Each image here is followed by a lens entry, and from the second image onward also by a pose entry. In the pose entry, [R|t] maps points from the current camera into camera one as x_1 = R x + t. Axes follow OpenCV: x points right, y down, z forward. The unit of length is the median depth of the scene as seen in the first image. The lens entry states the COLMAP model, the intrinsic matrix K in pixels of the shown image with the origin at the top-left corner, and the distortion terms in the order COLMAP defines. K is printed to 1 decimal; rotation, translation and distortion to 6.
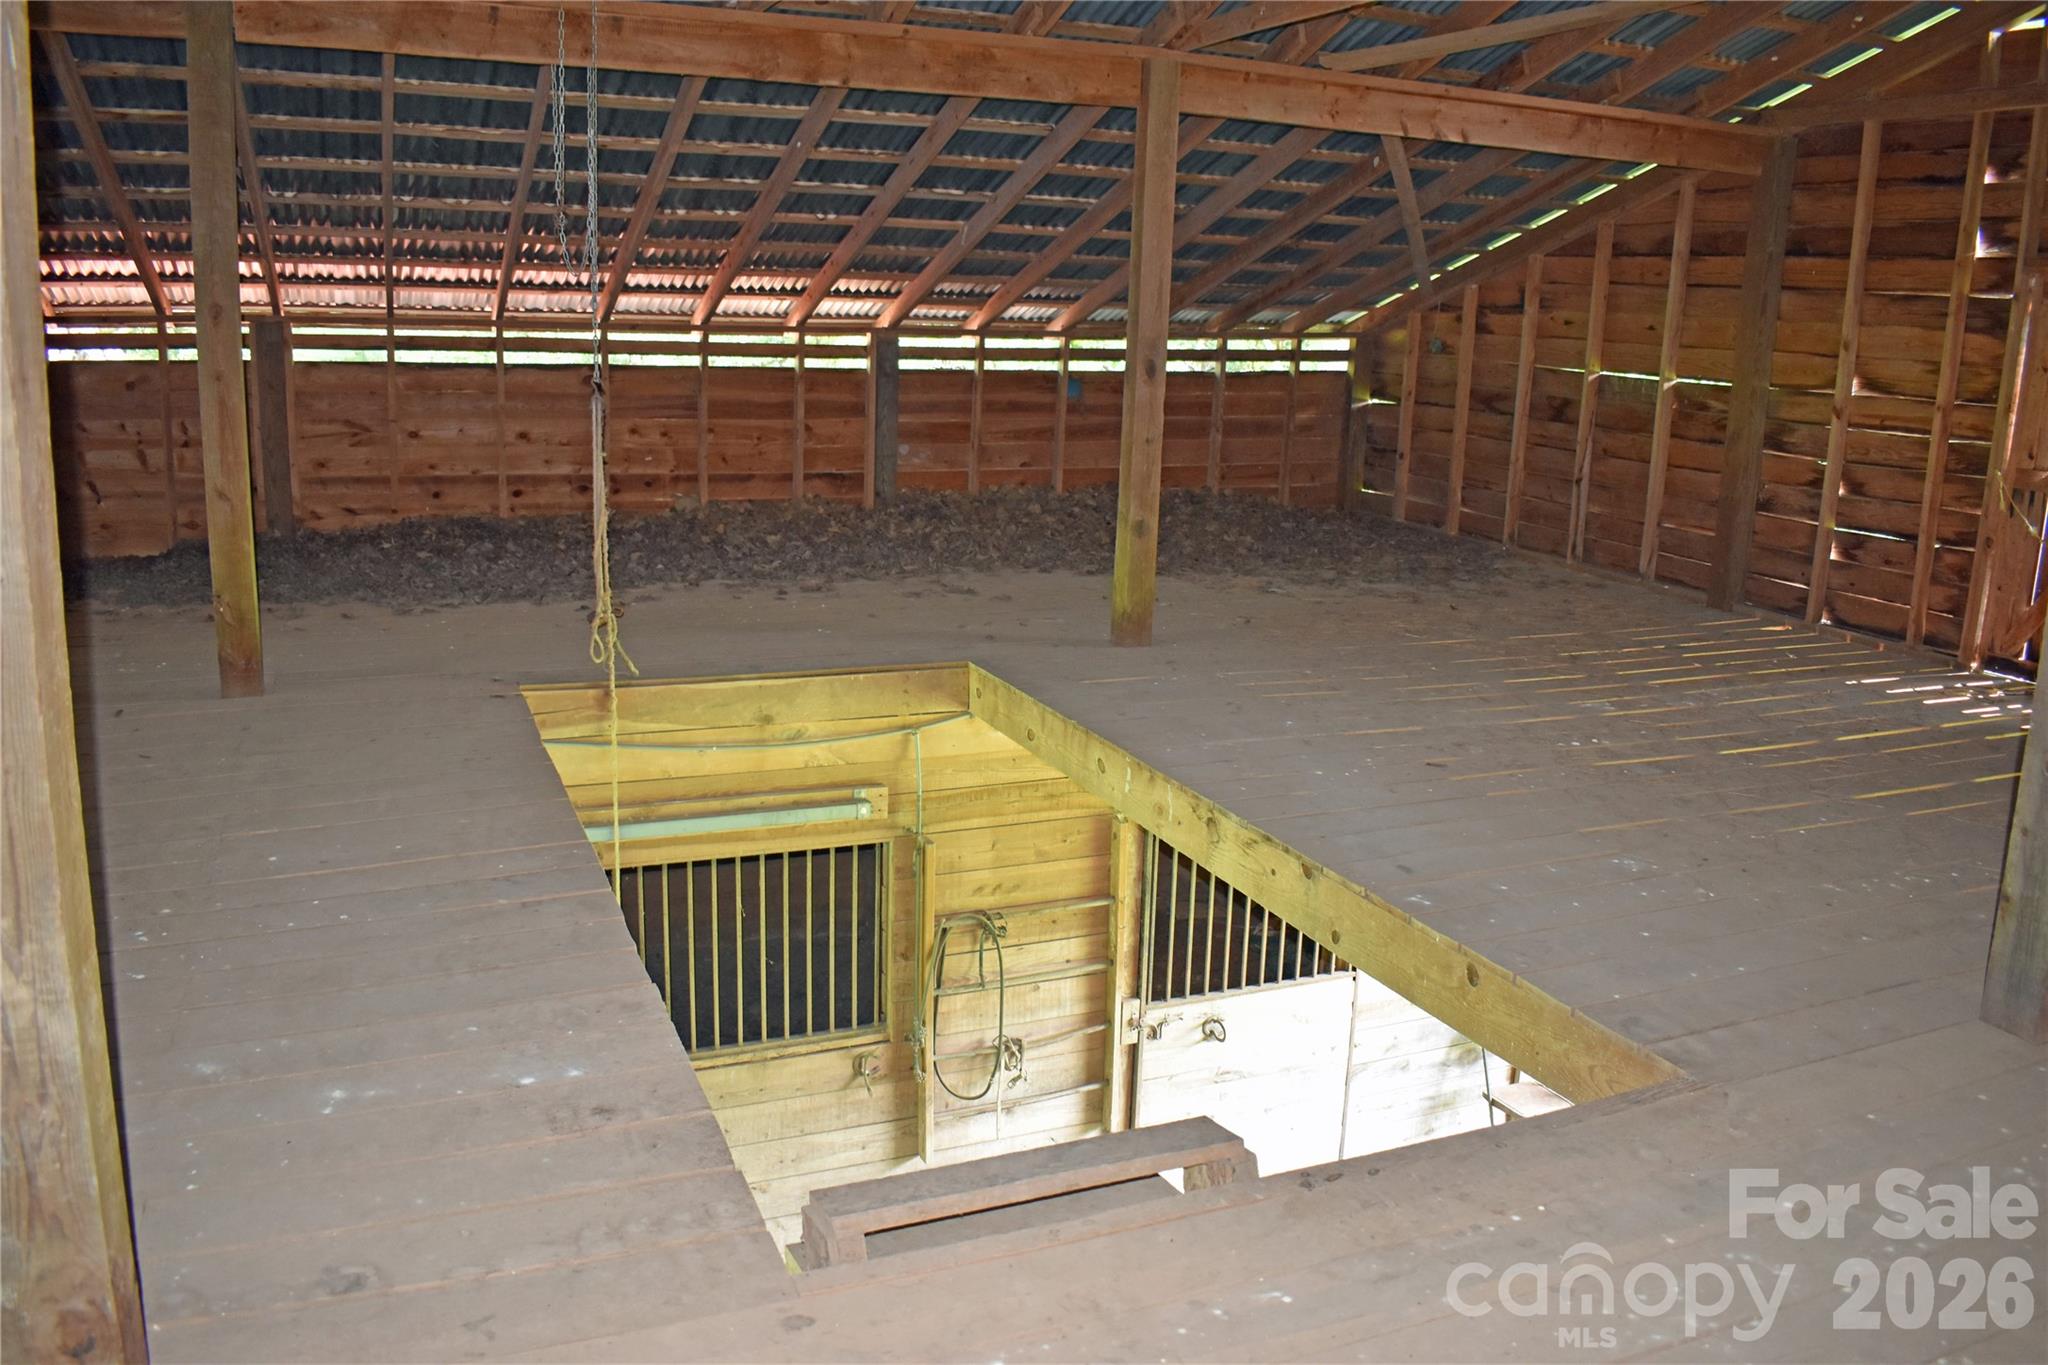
lens RADIAL K [[1599.4, 0, 1030.3], [0, 1599.4, 674.4], [0, 0, 1]] dist [-0.095106, 0.016357]
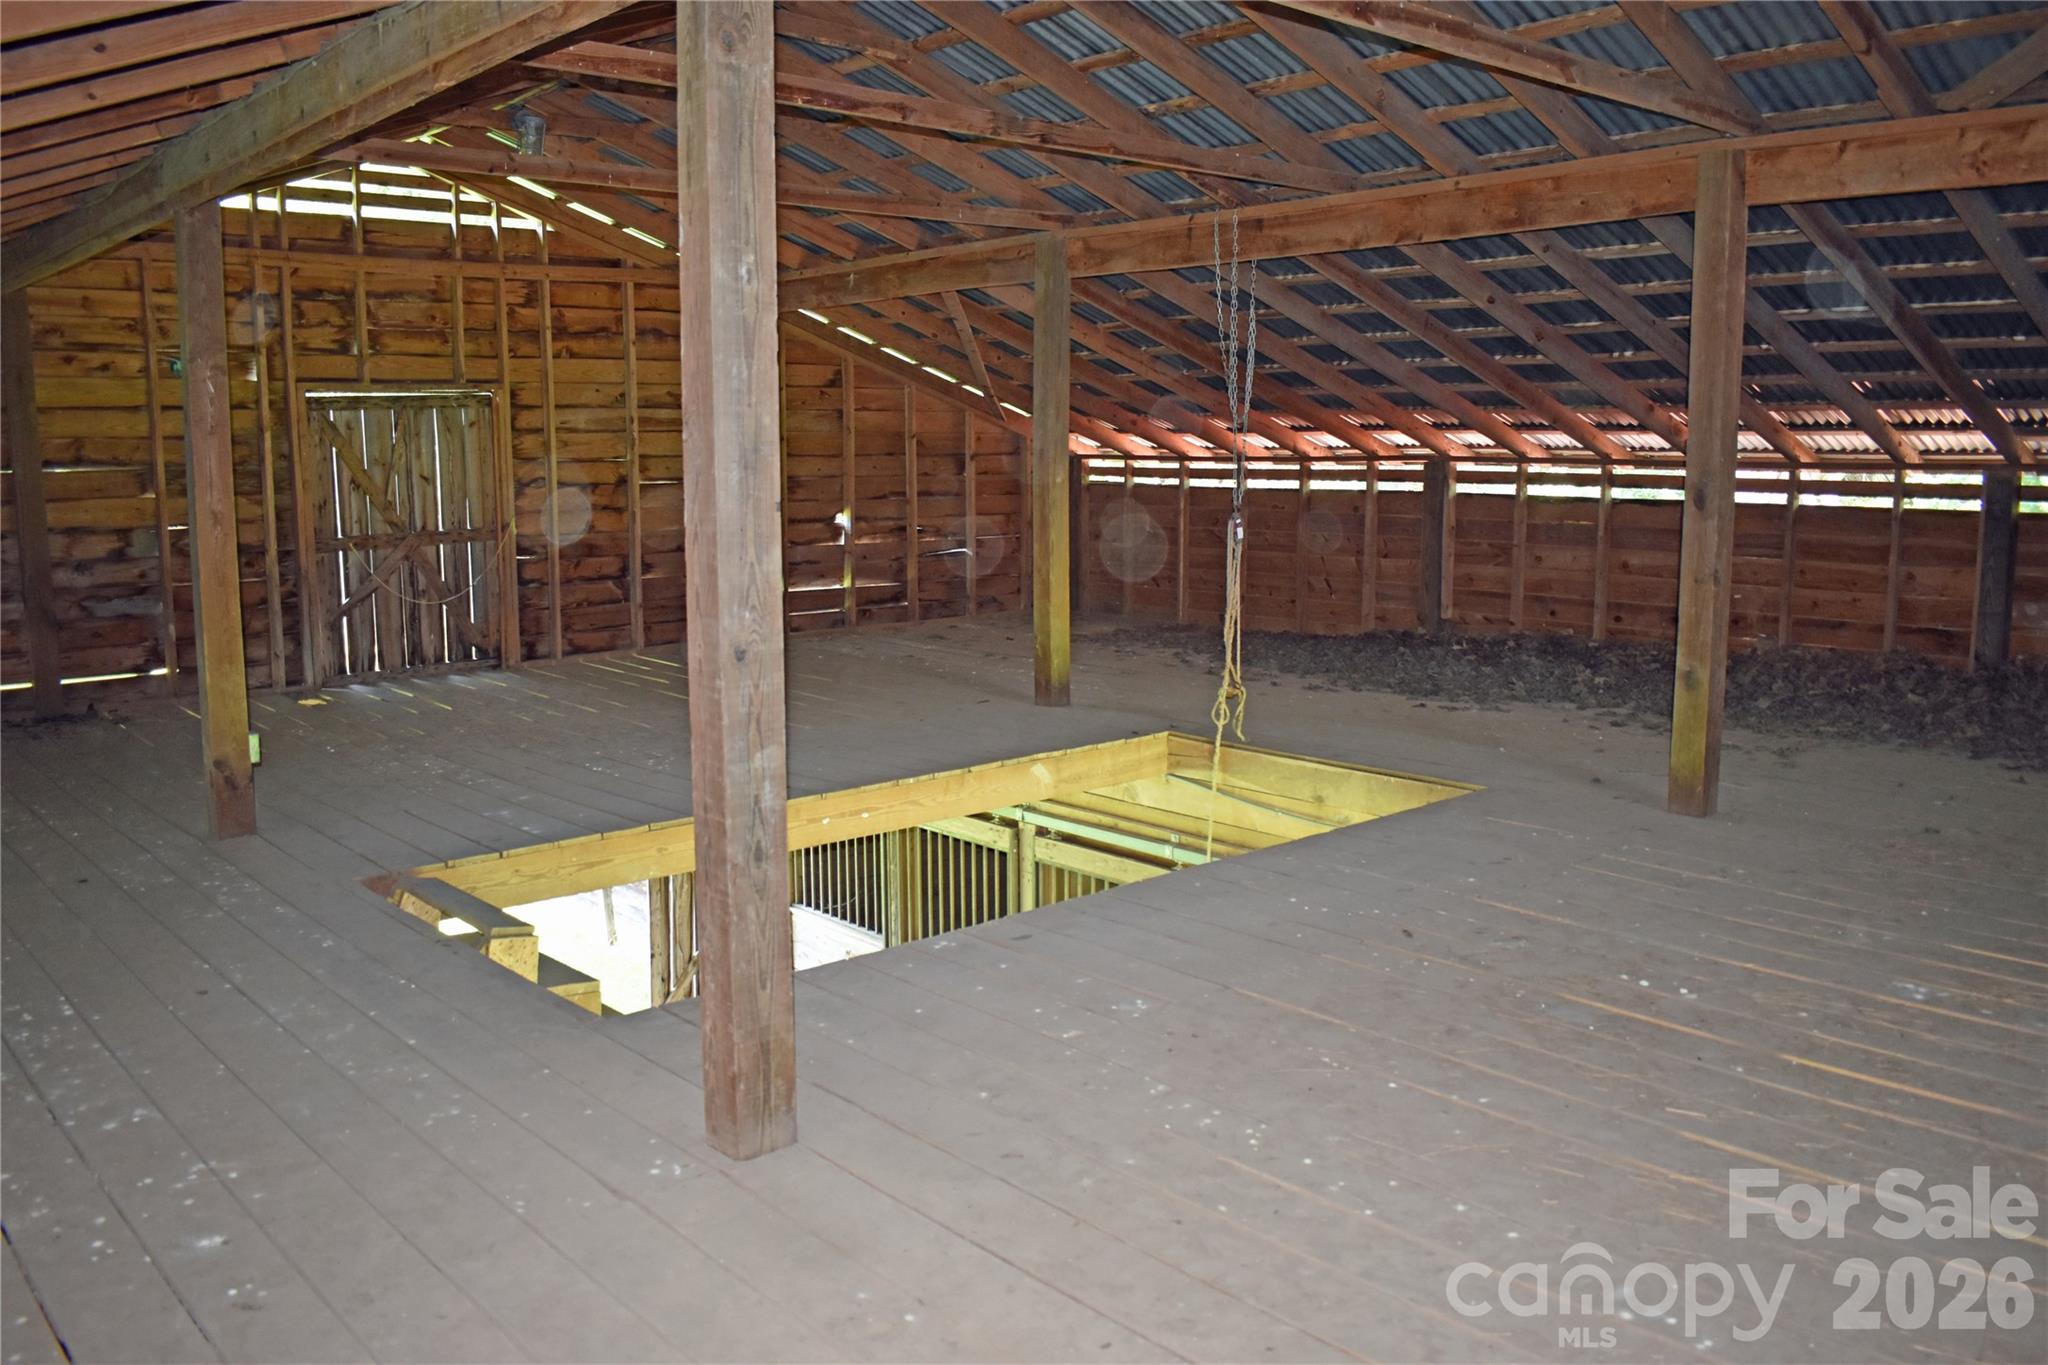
lens RADIAL K [[1599.4, 0, 1030.3], [0, 1599.4, 674.4], [0, 0, 1]] dist [-0.095106, 0.016357]
pose [[0.328412, 0.101167, -0.939101, 0.563844], [-0.190897, 0.980839, 0.038905, -0.043721], [0.925043, 0.166495, 0.341431, 0.276087]]
